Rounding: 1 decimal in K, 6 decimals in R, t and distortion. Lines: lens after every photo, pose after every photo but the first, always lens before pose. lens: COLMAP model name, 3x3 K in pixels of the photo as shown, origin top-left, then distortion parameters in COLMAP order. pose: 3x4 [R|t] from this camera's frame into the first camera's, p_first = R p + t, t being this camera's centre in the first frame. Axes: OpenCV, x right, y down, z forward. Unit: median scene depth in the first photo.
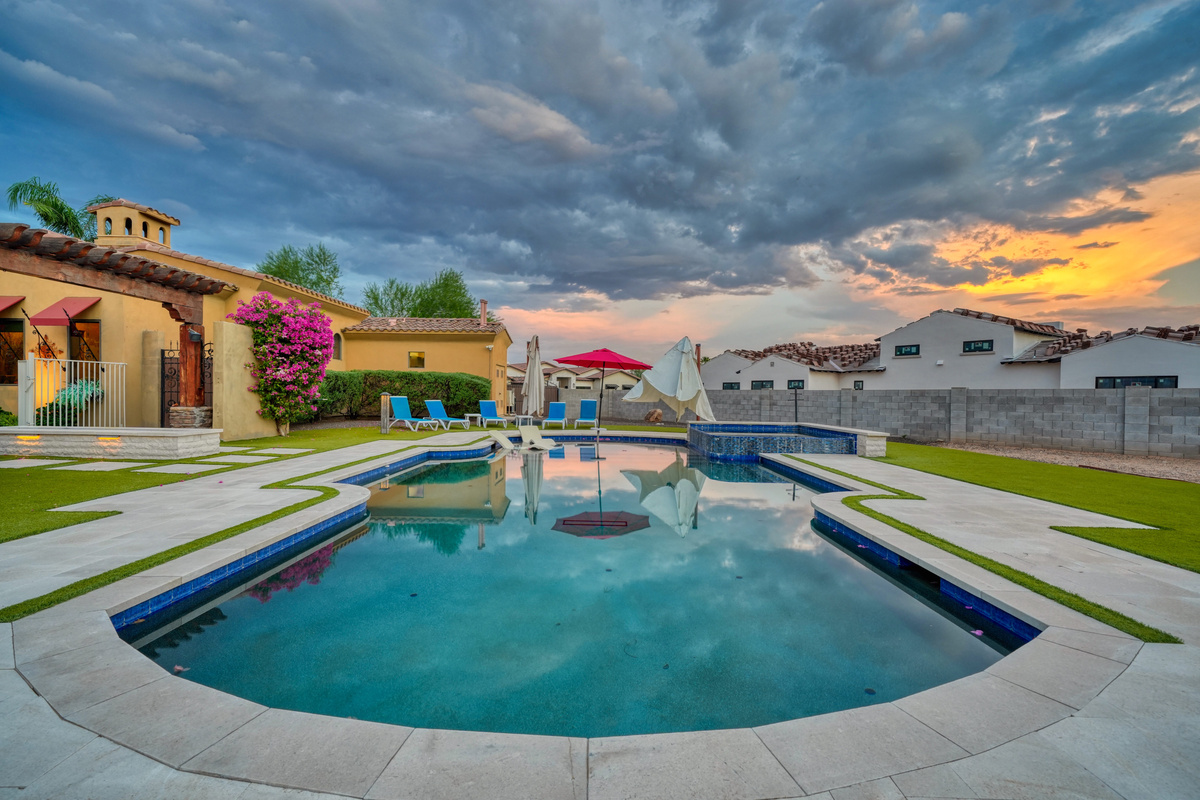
lens RADIAL K [[515.4, 0, 600.0], [0, 515.4, 400.0], [0, 0, 1]] dist [0.000393, -0.000019]
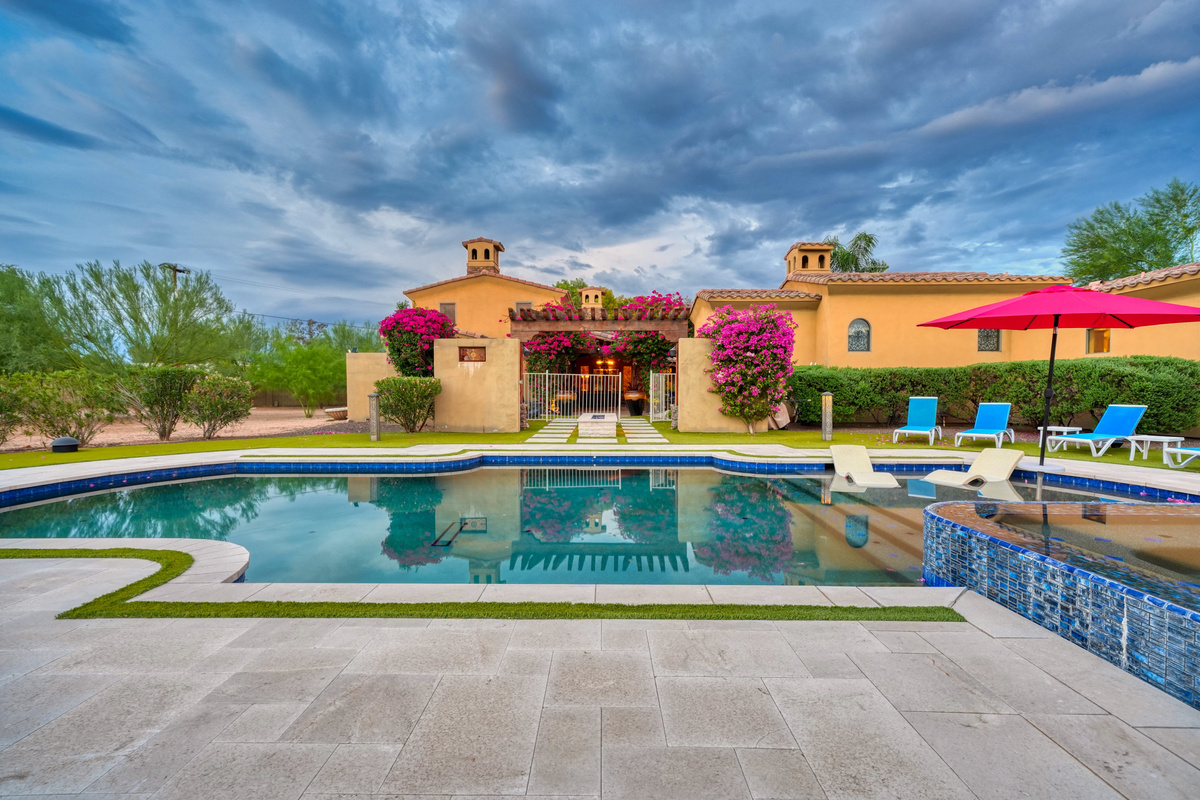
lens RADIAL K [[515.4, 0, 600.0], [0, 515.4, 400.0], [0, 0, 1]] dist [0.000393, -0.000019]
pose [[-0.016434, 0.006665, -0.999843, 0.463624], [-0.011988, 0.999905, 0.006863, -0.003928], [0.999793, 0.012099, -0.016353, 0.686663]]
